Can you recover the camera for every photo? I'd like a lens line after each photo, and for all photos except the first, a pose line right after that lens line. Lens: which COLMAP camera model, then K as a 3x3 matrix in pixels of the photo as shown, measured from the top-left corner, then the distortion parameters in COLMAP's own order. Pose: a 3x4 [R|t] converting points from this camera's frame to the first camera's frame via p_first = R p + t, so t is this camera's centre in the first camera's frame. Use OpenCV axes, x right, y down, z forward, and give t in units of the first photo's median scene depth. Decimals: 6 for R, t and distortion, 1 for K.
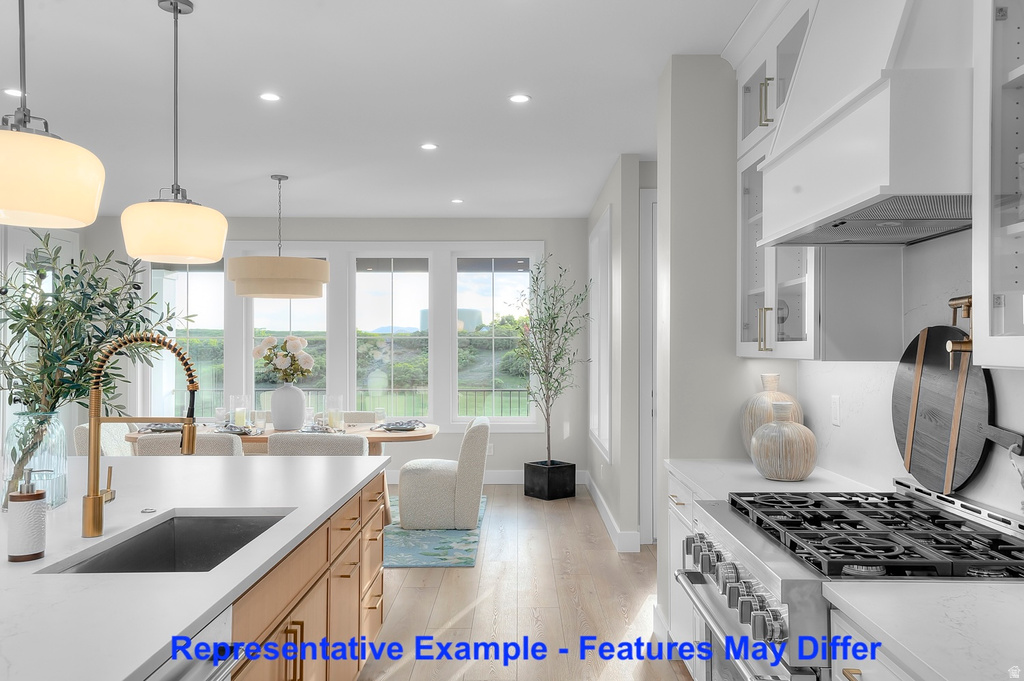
lens RADIAL K [[800.9, 0, 512.2], [0, 800.9, 342.7], [0, 0, 1]] dist [0.007559, 0.000248]
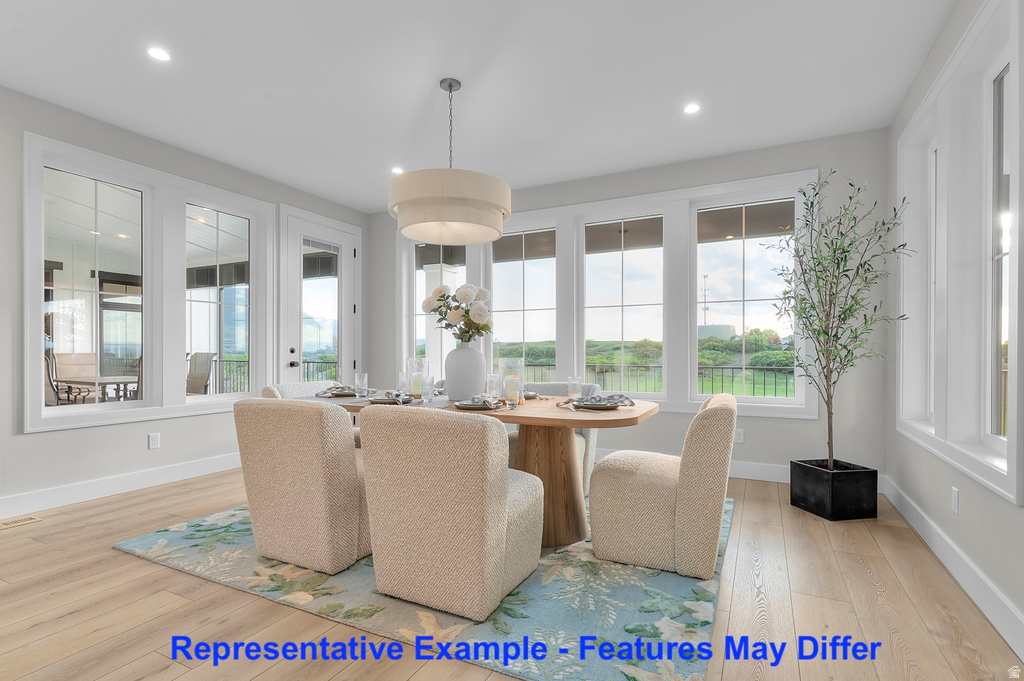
lens RADIAL K [[494.3, 0, 516.0], [0, 494.3, 354.1], [0, 0, 1]] dist [0.014662, -0.001676]
pose [[0.898469, 0.001250, -0.439036, -0.010975], [0.003588, 0.999942, 0.010189, 0.047802], [0.439023, -0.010729, 0.898412, 0.487194]]
